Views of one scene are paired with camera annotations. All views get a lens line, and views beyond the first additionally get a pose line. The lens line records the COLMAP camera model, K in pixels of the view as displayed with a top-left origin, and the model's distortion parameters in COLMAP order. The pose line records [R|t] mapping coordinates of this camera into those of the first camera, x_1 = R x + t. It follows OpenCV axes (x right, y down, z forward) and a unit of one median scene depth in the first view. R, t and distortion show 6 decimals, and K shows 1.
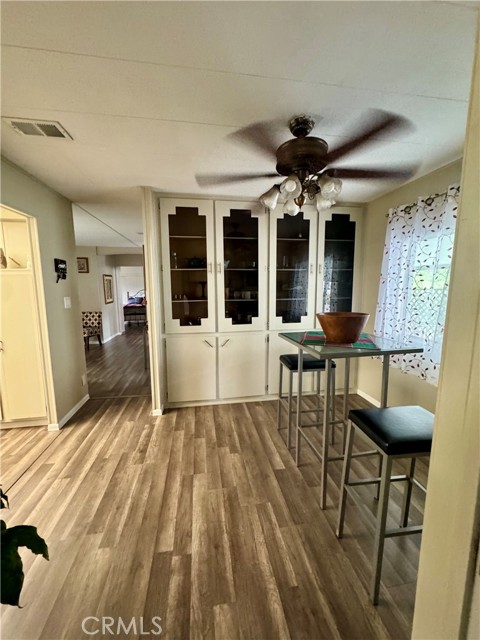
lens RADIAL K [[256.2, 0, 242.1], [0, 256.2, 318.9], [0, 0, 1]] dist [-0.004197, 0.001215]
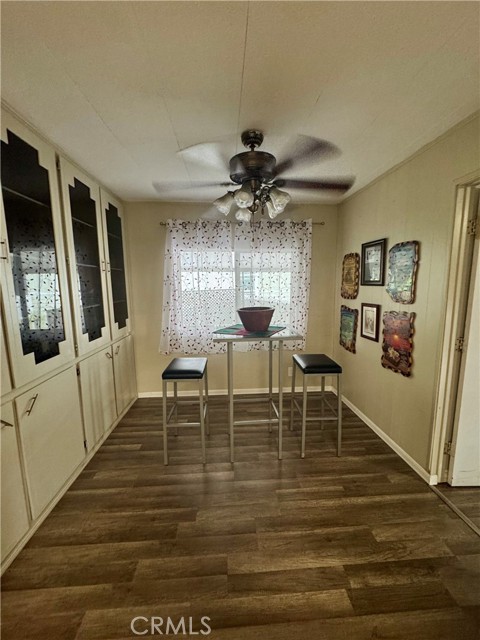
lens RADIAL K [[256.2, 0, 239.0], [0, 256.2, 318.9], [0, 0, 1]] dist [-0.004197, 0.001215]
pose [[0.105118, -0.126743, 0.986350, -0.823646], [0.136628, 0.984280, 0.111916, -0.115324], [-0.985029, 0.122998, 0.120782, 0.891721]]
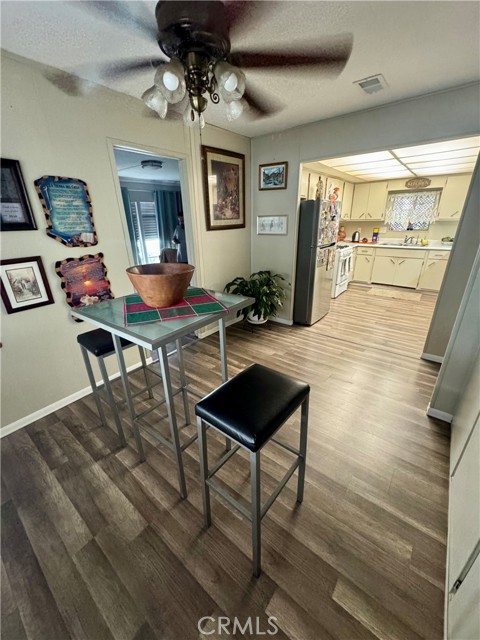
lens RADIAL K [[256.2, 0, 238.0], [0, 256.2, 319.5], [0, 0, 1]] dist [-0.004197, 0.001215]
pose [[-0.745112, 0.267589, -0.610905, 0.690649], [-0.059168, 0.885848, 0.460187, -0.232521], [0.664310, 0.379037, -0.644223, 1.614132]]
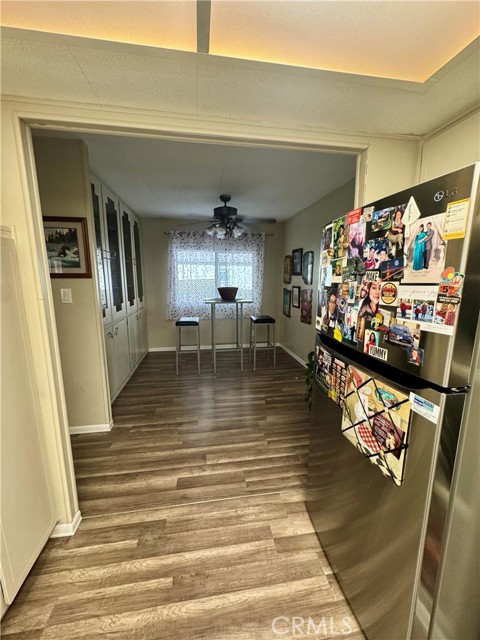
lens RADIAL K [[256.2, 0, 238.2], [0, 256.2, 318.2], [0, 0, 1]] dist [-0.004197, 0.001215]
pose [[0.017647, -0.155398, 0.987694, -1.754846], [0.128708, 0.979982, 0.151885, -0.079307], [-0.991525, 0.124444, 0.037294, 0.821134]]
